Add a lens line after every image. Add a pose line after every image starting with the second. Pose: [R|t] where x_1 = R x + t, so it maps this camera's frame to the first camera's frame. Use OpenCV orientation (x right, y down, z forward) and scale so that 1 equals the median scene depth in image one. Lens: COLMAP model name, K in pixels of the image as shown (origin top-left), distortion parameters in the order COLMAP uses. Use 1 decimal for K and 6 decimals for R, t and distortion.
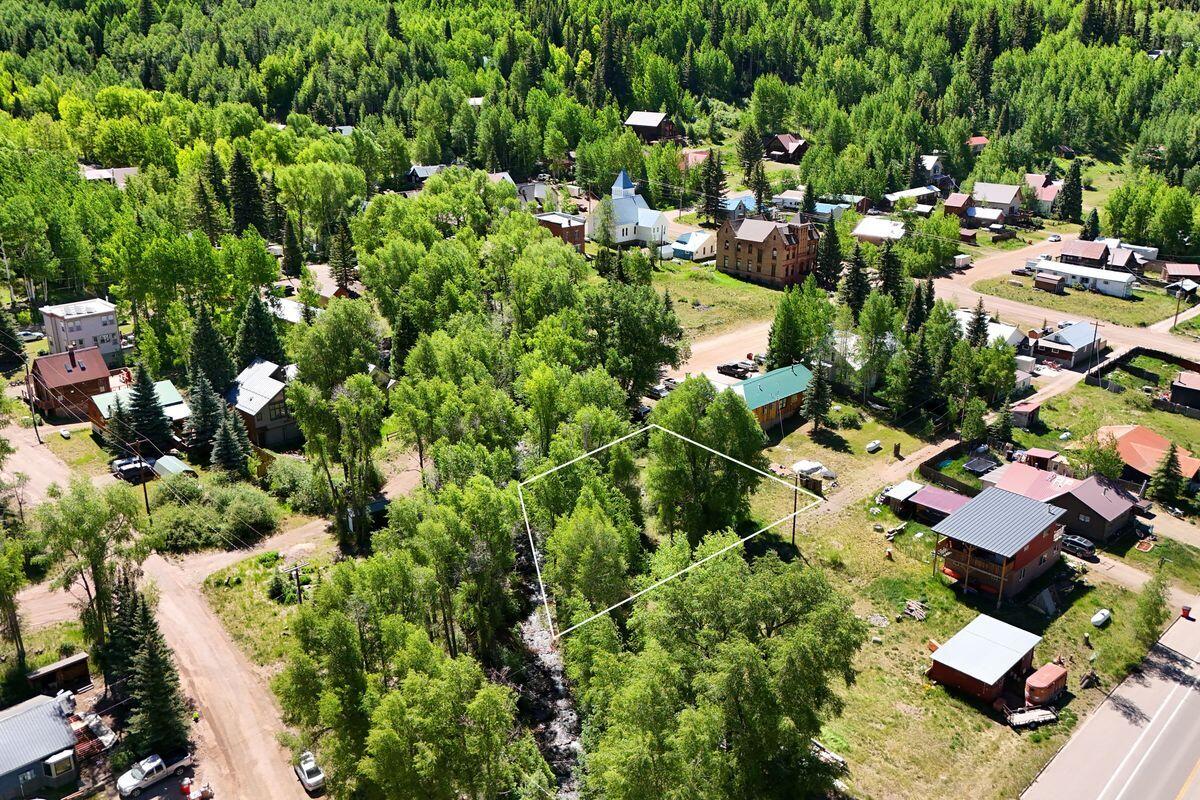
lens RADIAL K [[1027.2, 0, 599.8], [0, 1027.2, 379.6], [0, 0, 1]] dist [0.001229, 0.054361]
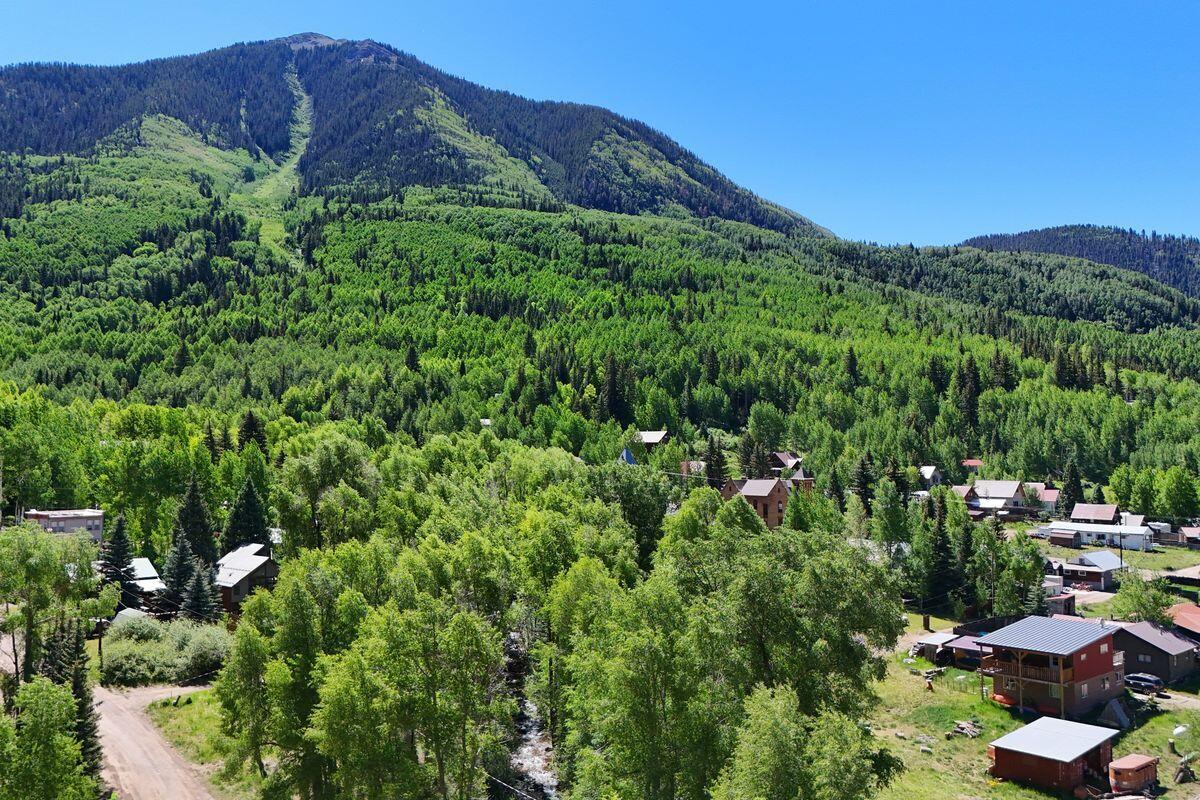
lens RADIAL K [[1012.6, 0, 600.0], [0, 1012.6, 400.0], [0, 0, 1]] dist [0.081682, -0.109731]
pose [[0.999990, 0.001708, -0.004106, 0.000470], [-0.003065, 0.933624, -0.358241, 0.073154], [0.003222, 0.358250, 0.933620, 0.025743]]
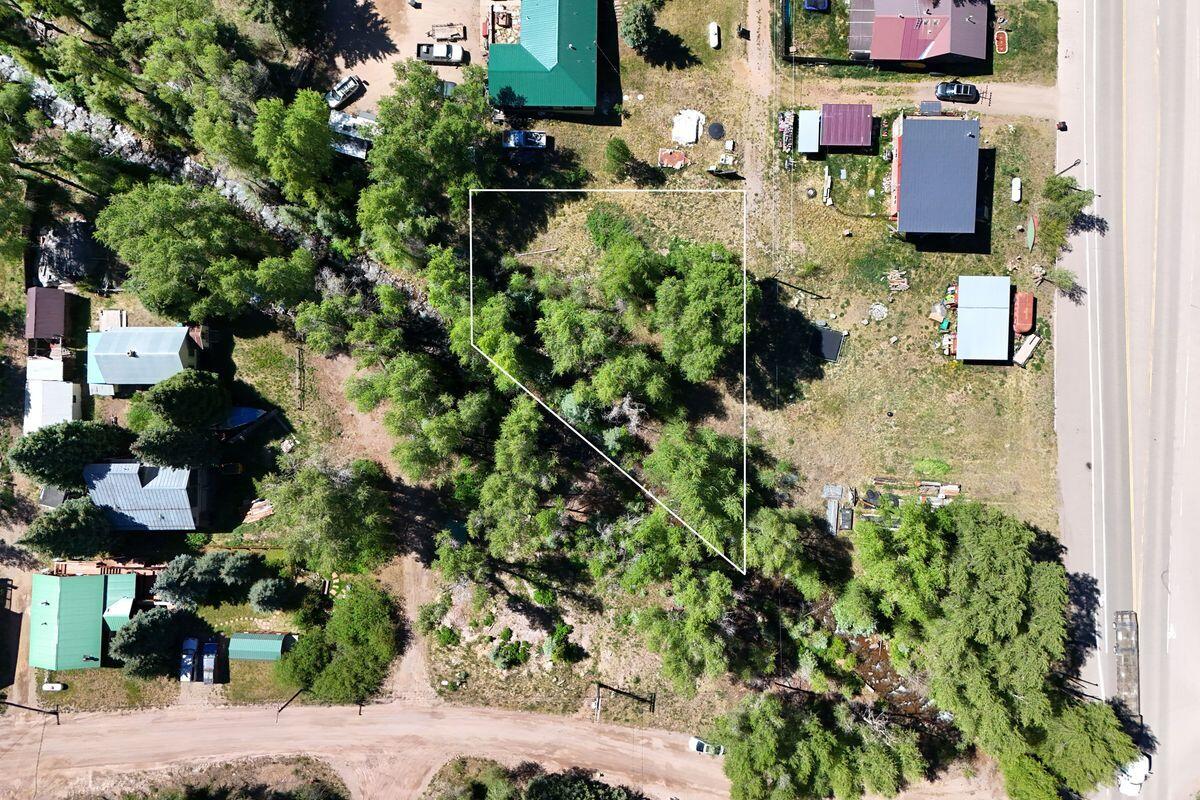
lens RADIAL K [[1012.6, 0, 600.0], [0, 1012.6, 400.0], [0, 0, 1]] dist [0.081682, -0.109731]
pose [[0.710460, -0.703434, 0.020689, -0.015078], [0.239091, 0.268921, 0.933015, -0.243675], [-0.661878, -0.657923, 0.359242, 0.189601]]
